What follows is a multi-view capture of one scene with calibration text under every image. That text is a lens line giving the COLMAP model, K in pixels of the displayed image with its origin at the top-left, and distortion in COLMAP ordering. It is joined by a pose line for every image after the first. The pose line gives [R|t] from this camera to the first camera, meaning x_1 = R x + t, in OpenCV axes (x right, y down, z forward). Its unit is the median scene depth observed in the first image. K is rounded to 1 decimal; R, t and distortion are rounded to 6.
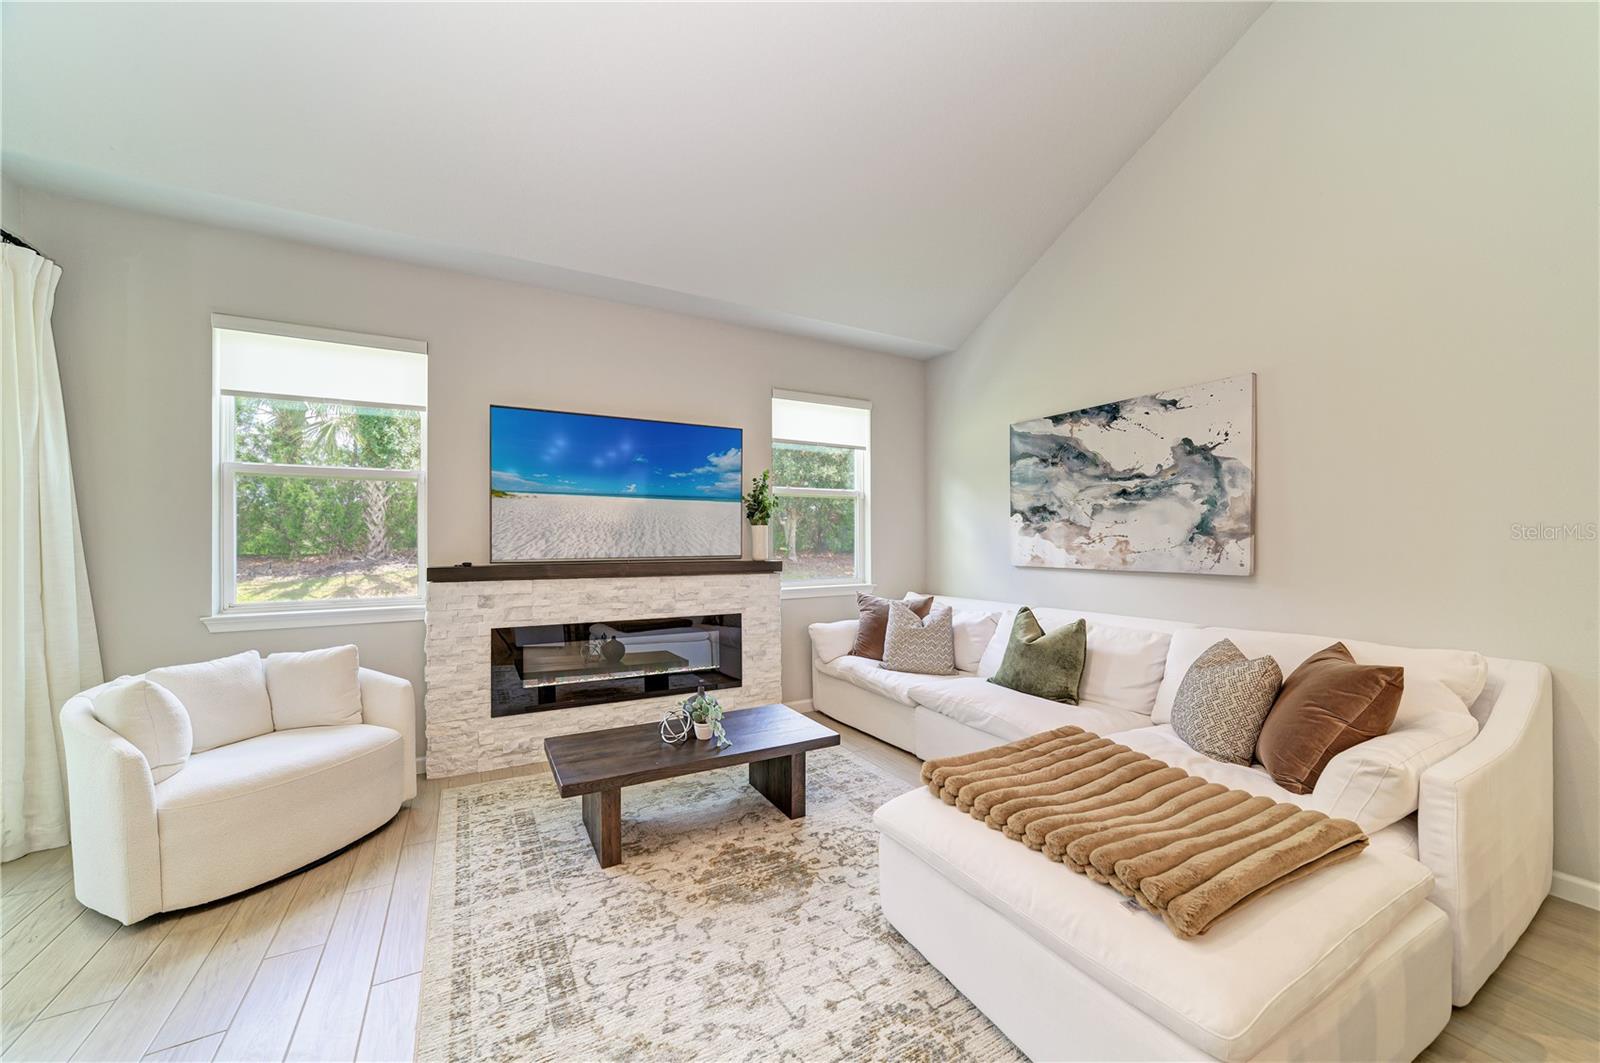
lens RADIAL K [[591.6, 0, 806.1], [0, 591.6, 541.4], [0, 0, 1]] dist [-0.013078, 0.004710]
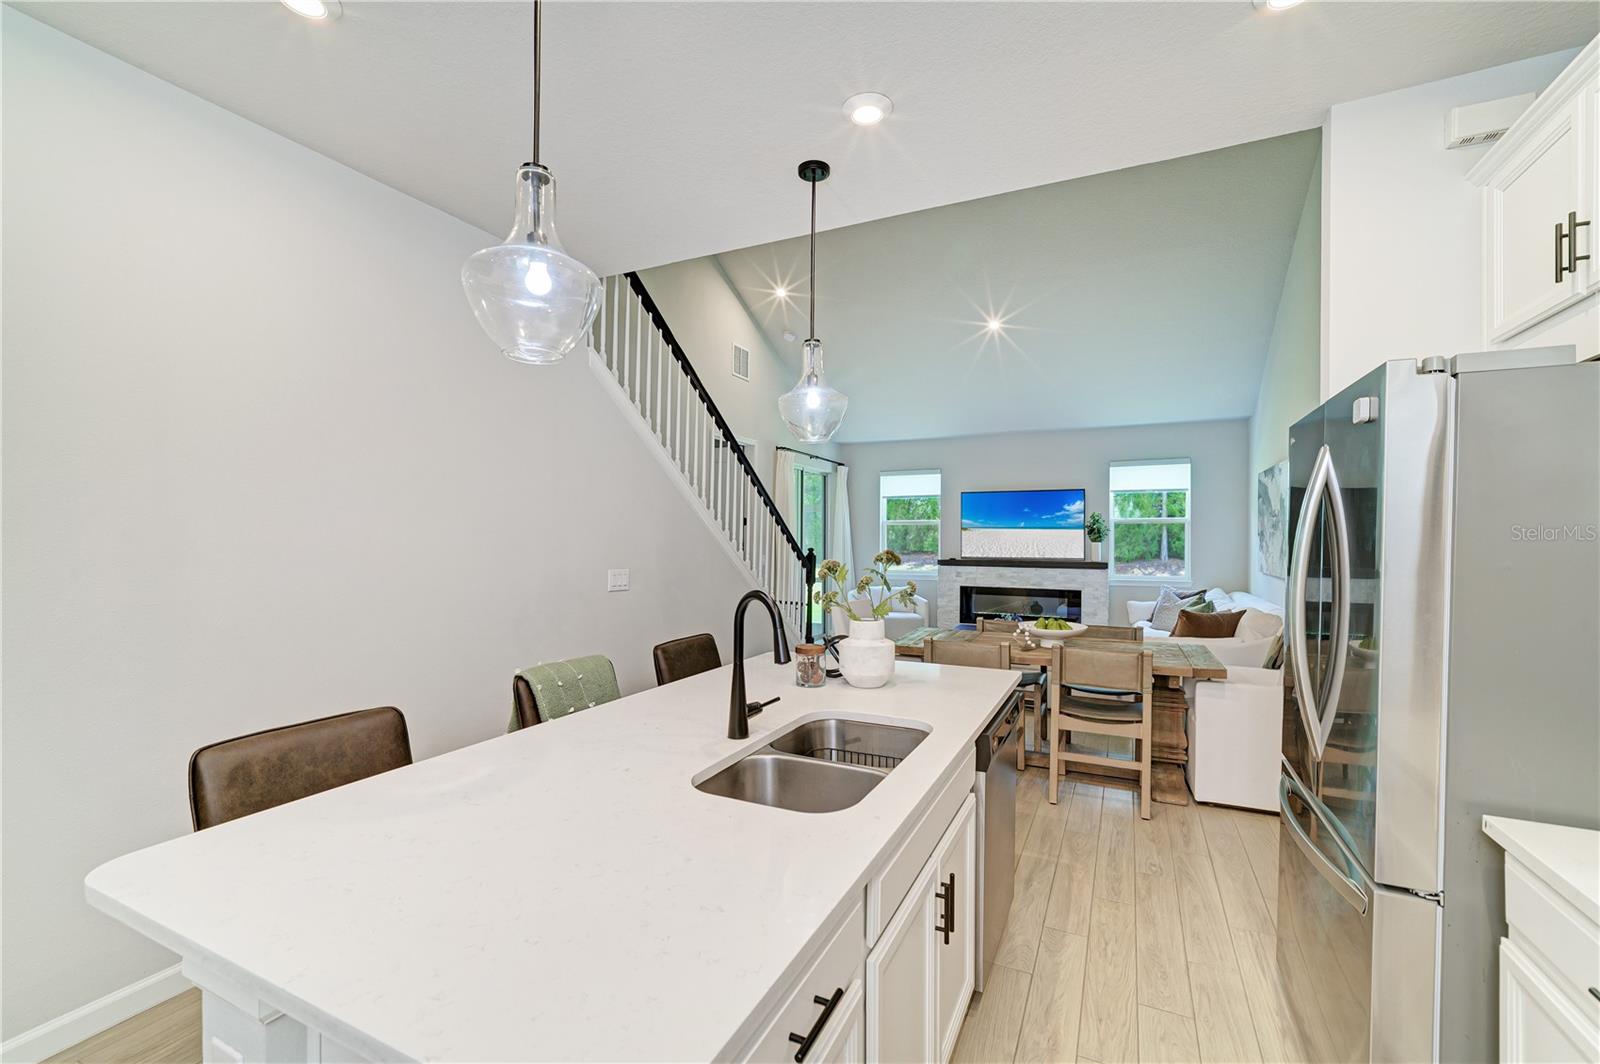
lens RADIAL K [[667.8, 0, 804.9], [0, 667.8, 541.0], [0, 0, 1]] dist [-0.016820, 0.007436]
pose [[0.566055, 0.008718, -0.824321, 1.290061], [-0.005795, 0.999961, 0.006596, -0.046961], [0.824347, 0.001043, 0.566084, -1.017252]]
